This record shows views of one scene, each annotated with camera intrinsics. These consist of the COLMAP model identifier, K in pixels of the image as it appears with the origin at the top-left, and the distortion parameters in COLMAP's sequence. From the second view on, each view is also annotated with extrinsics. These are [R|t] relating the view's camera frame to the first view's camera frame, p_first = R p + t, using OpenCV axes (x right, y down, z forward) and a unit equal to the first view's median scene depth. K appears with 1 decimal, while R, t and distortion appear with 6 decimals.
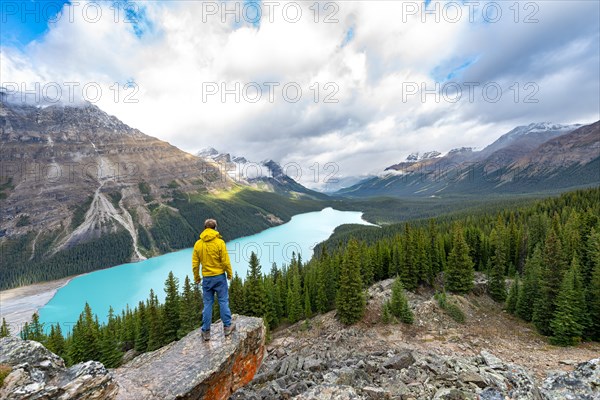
lens RADIAL K [[235.6, 0, 301.9], [0, 235.6, 201.2], [0, 0, 1]] dist [0.023163, -0.004580]
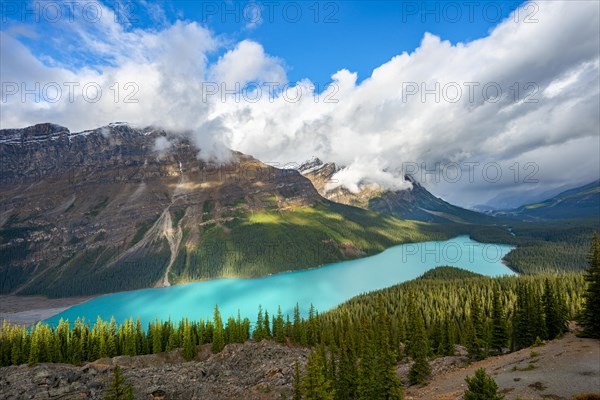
lens RADIAL K [[297.5, 0, 301.6], [0, 297.5, 201.2], [0, 0, 1]] dist [-0.010906, -0.003433]
pose [[0.872405, -0.011152, -0.488656, 0.244586], [-0.022510, 0.997762, -0.062959, -0.010204], [0.488265, 0.065925, 0.870202, 0.192675]]
